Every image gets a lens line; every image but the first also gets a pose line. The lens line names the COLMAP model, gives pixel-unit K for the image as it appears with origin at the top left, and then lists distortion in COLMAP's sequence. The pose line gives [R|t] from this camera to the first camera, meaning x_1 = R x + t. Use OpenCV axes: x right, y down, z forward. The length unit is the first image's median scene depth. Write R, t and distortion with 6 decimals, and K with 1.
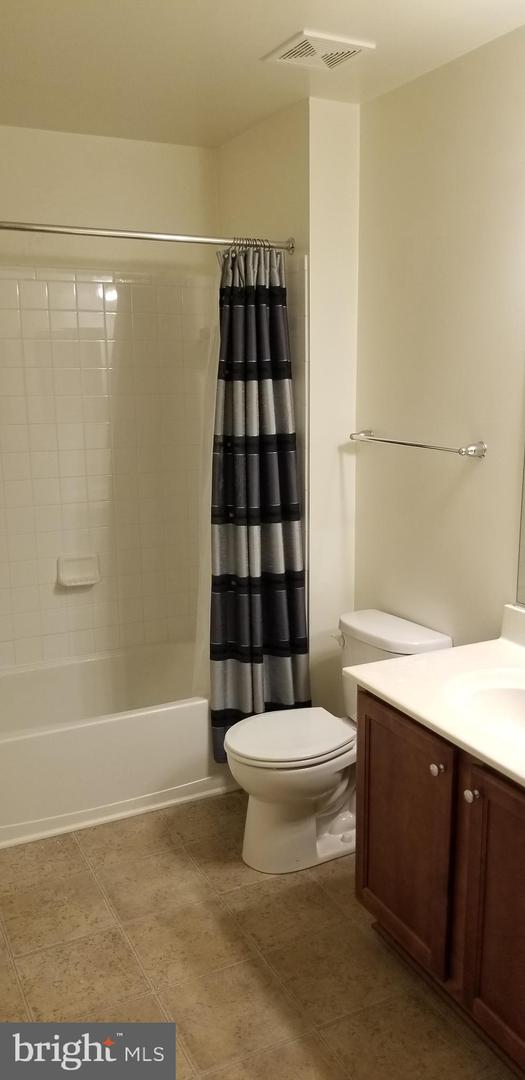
lens RADIAL K [[862.6, 0, 298.8], [0, 862.6, 537.6], [0, 0, 1]] dist [0.084034, -0.130644]
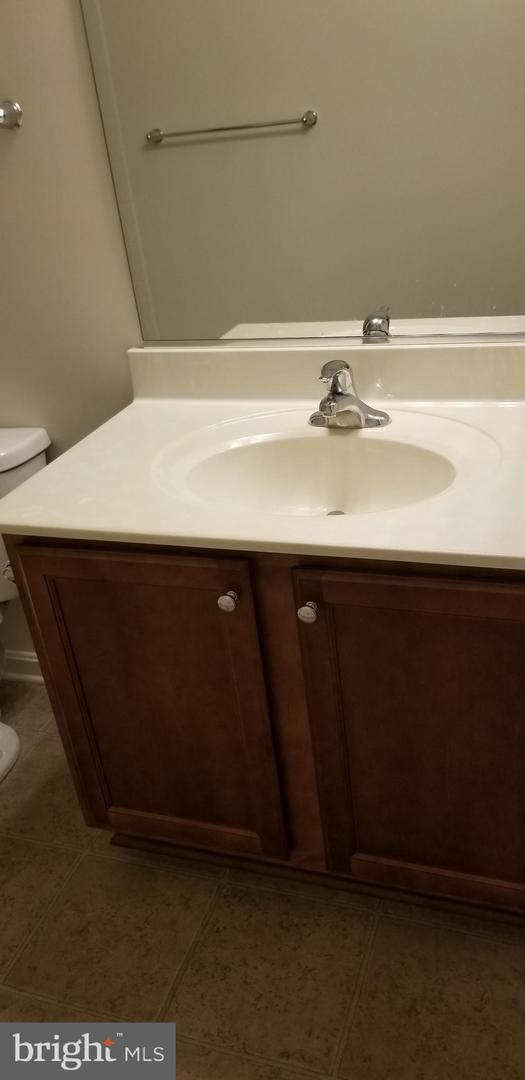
lens RADIAL K [[862.6, 0, 262.4], [0, 862.6, 534.3], [0, 0, 1]] dist [0.084034, -0.130644]
pose [[0.732213, -0.387790, 0.559896, -0.142932], [0.249915, 0.917711, 0.308786, 0.029541], [-0.633567, -0.086171, 0.768874, 0.453138]]
